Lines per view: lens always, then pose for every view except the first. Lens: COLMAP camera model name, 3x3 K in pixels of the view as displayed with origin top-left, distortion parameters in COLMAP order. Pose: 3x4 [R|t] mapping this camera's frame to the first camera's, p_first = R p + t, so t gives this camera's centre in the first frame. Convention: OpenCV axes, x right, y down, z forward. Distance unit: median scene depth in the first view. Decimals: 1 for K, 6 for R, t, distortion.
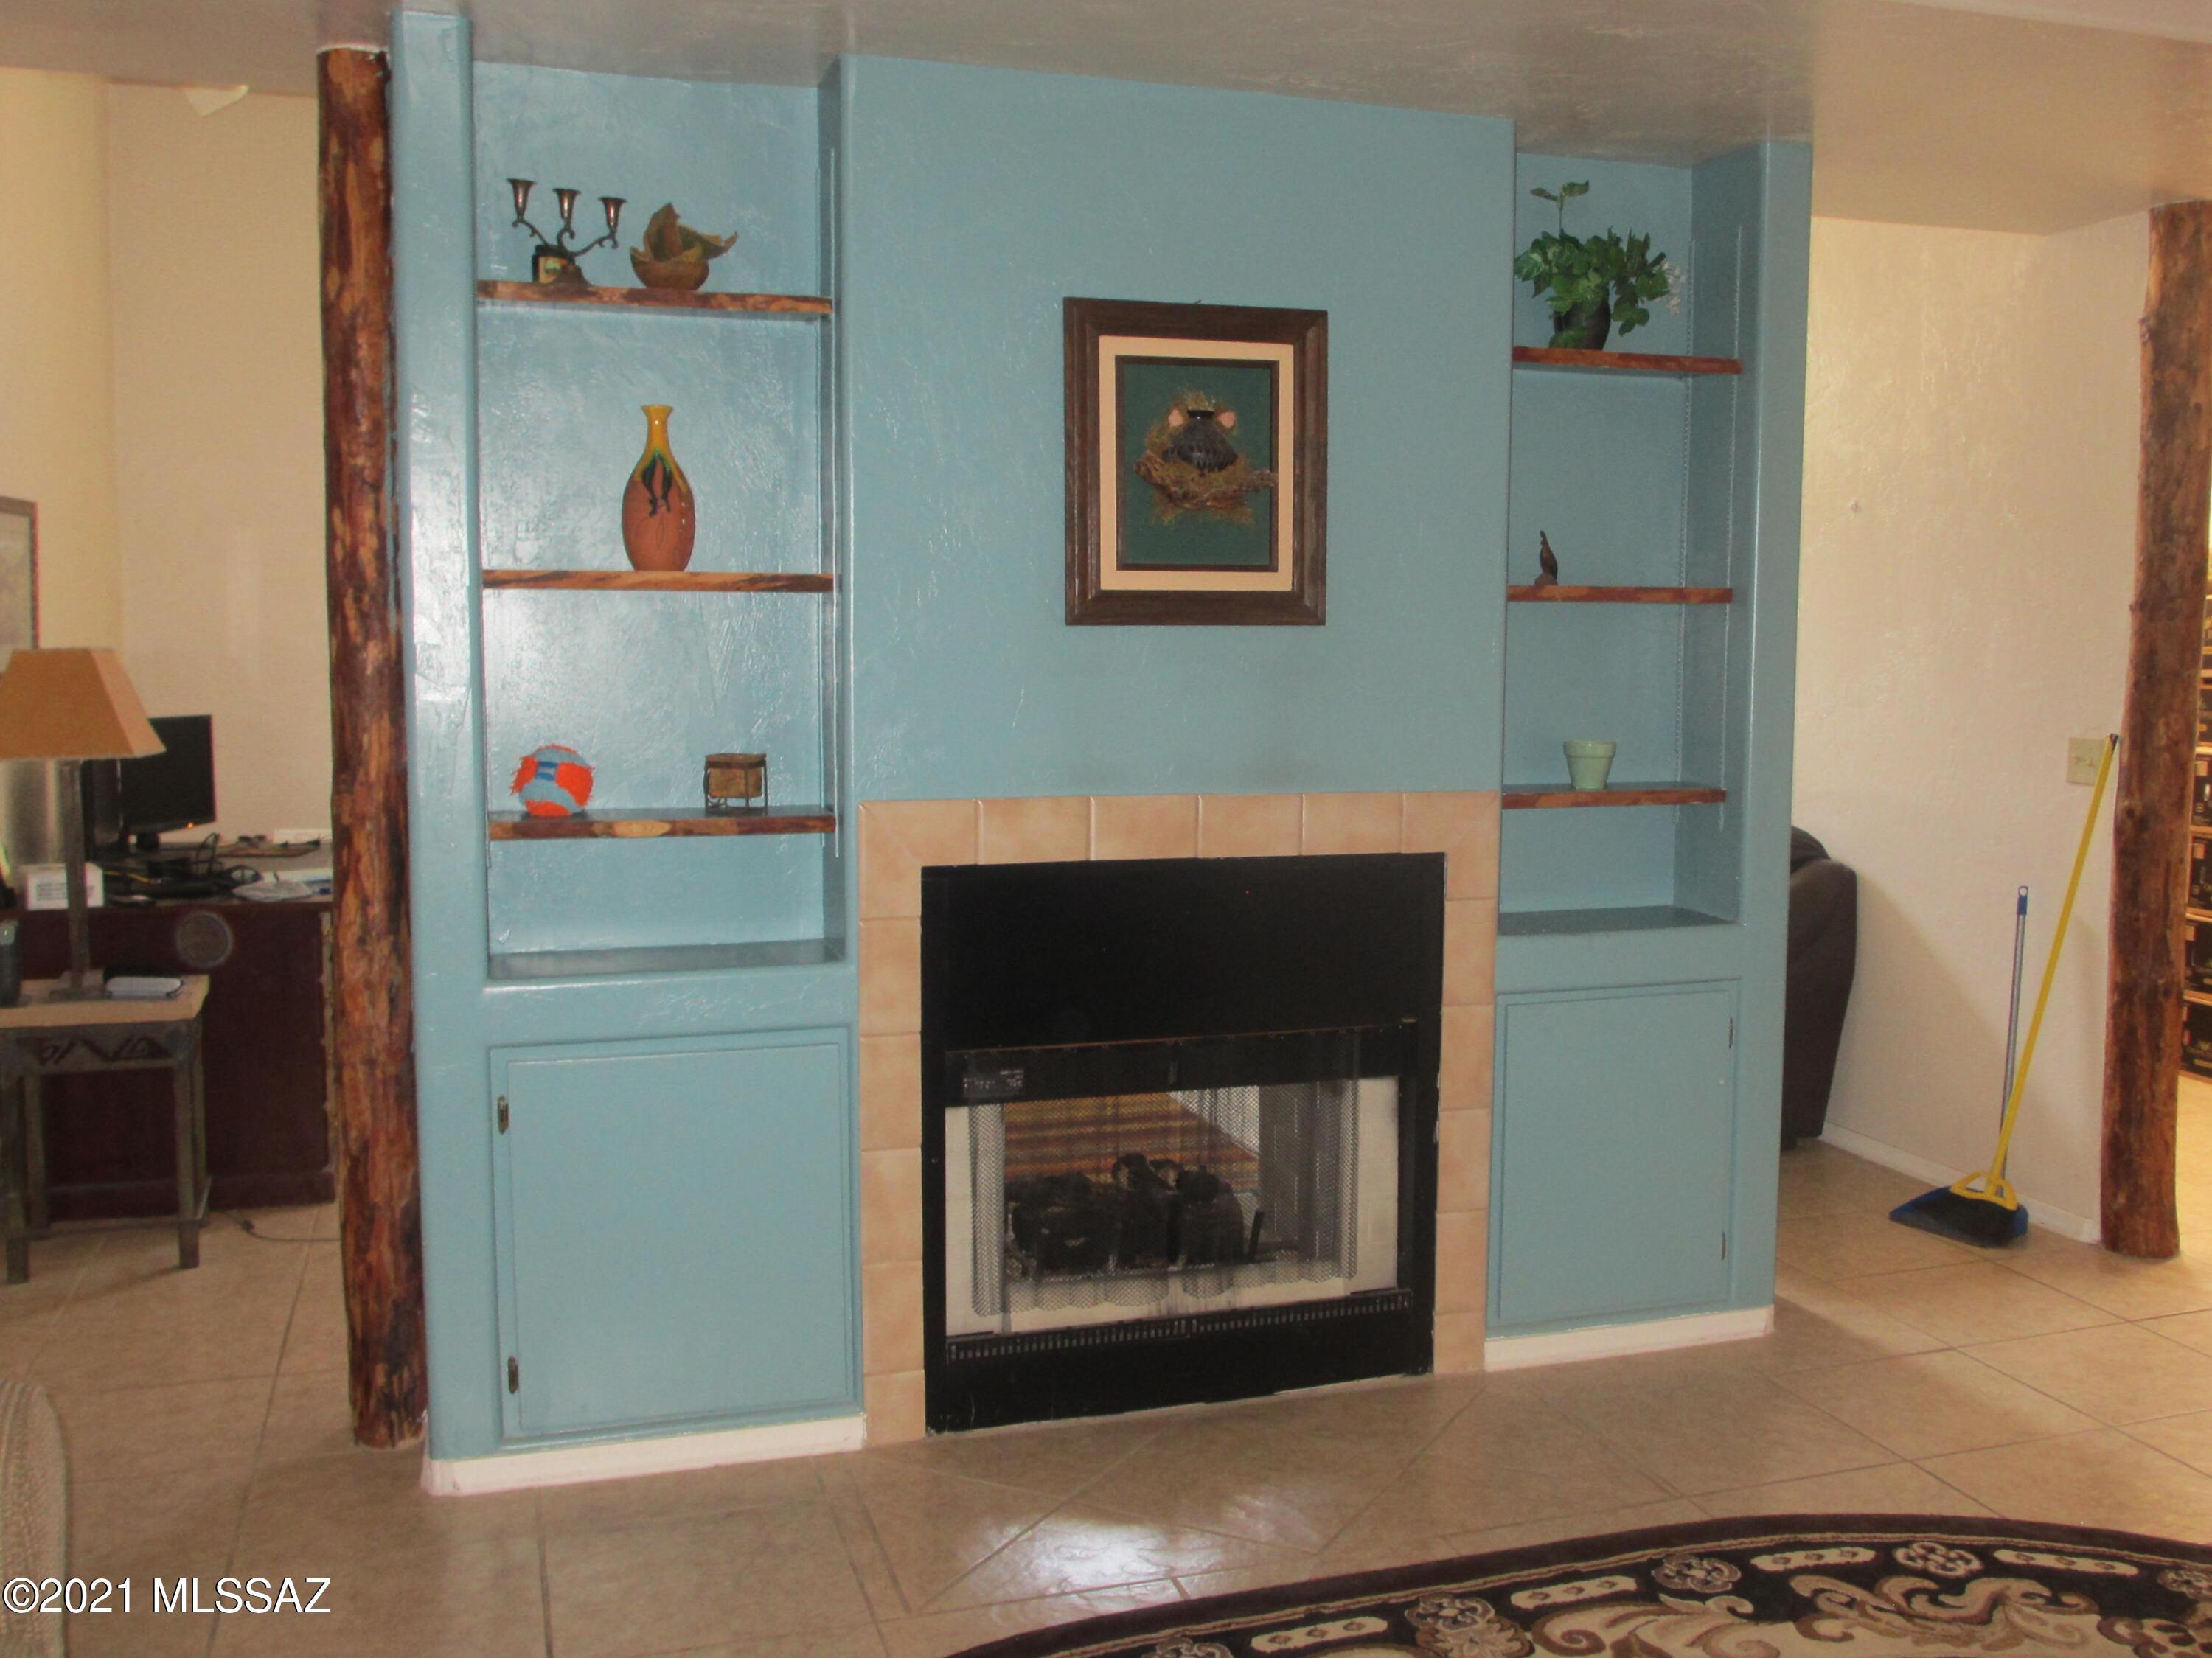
lens RADIAL K [[1957.5, 0, 1106.0], [0, 1957.5, 829.0], [0, 0, 1]] dist [-0.015859, -0.054264]
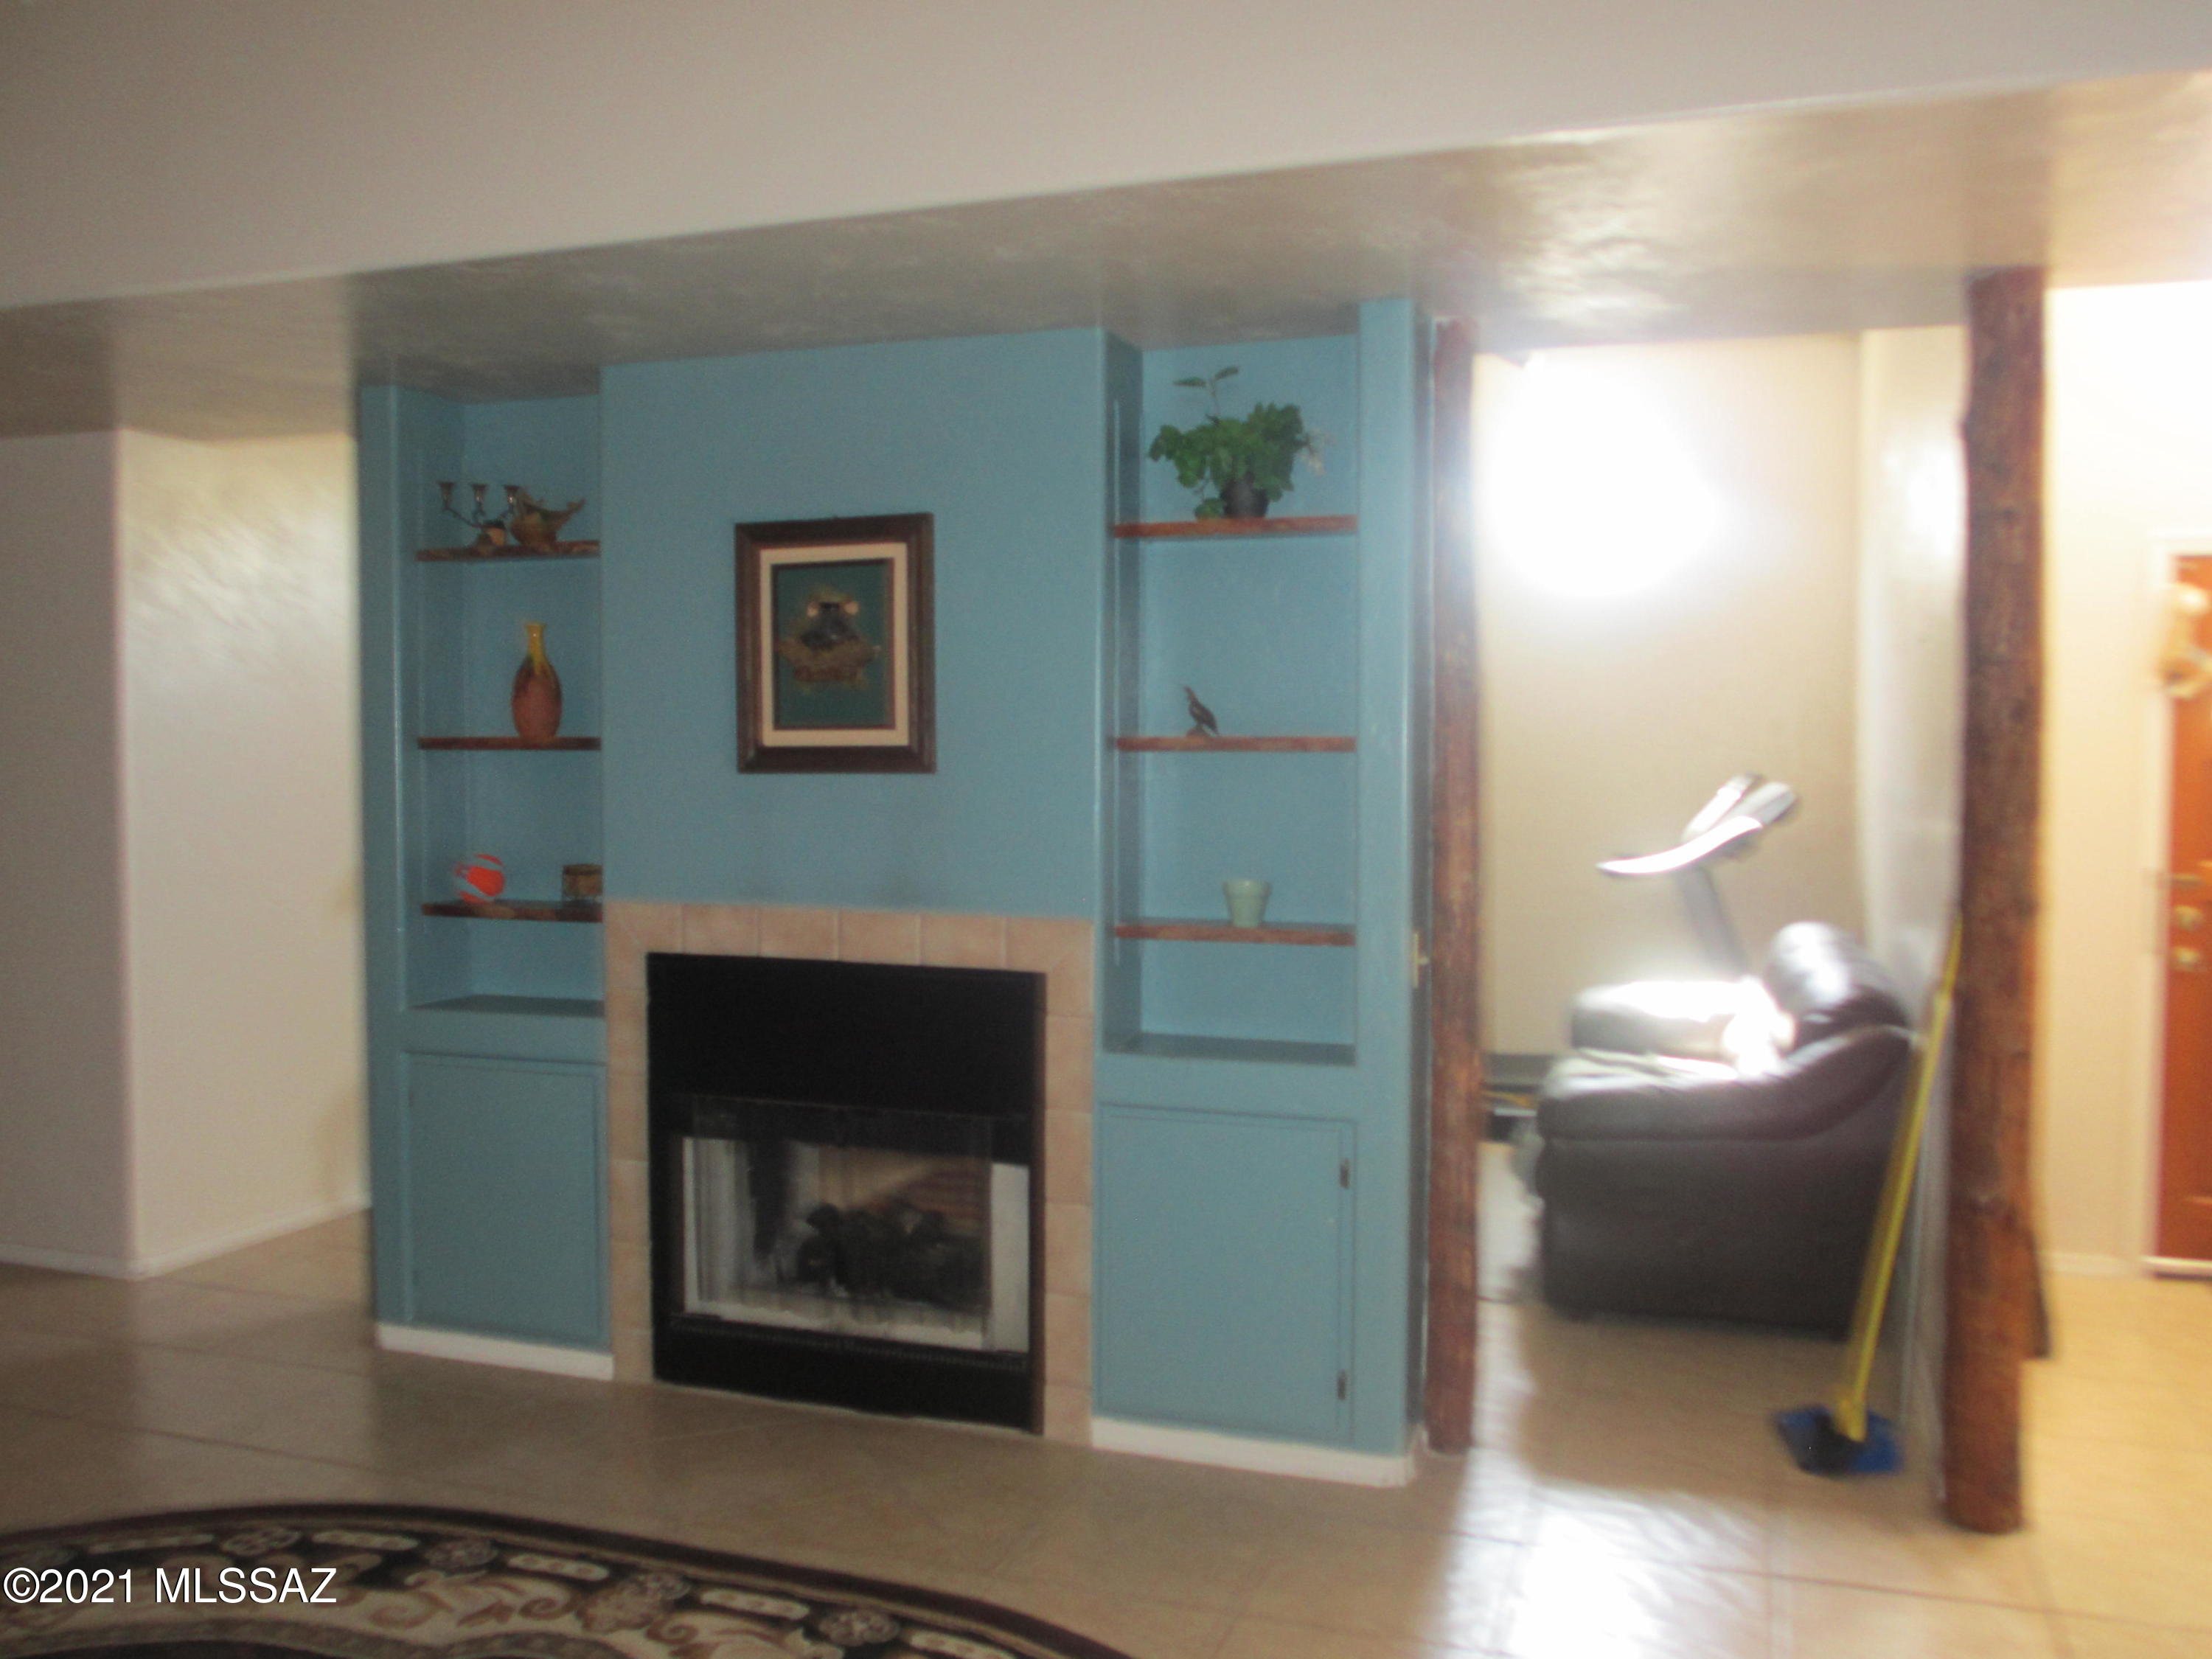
lens RADIAL K [[1694.0, 0, 1113.1], [0, 1694.0, 845.5], [0, 0, 1]] dist [-0.013385, -0.009563]
pose [[0.807799, 0.026308, -0.588871, 0.831042], [-0.058145, 0.997688, -0.035190, -0.030601], [0.586584, 0.062667, 0.807460, 0.236800]]
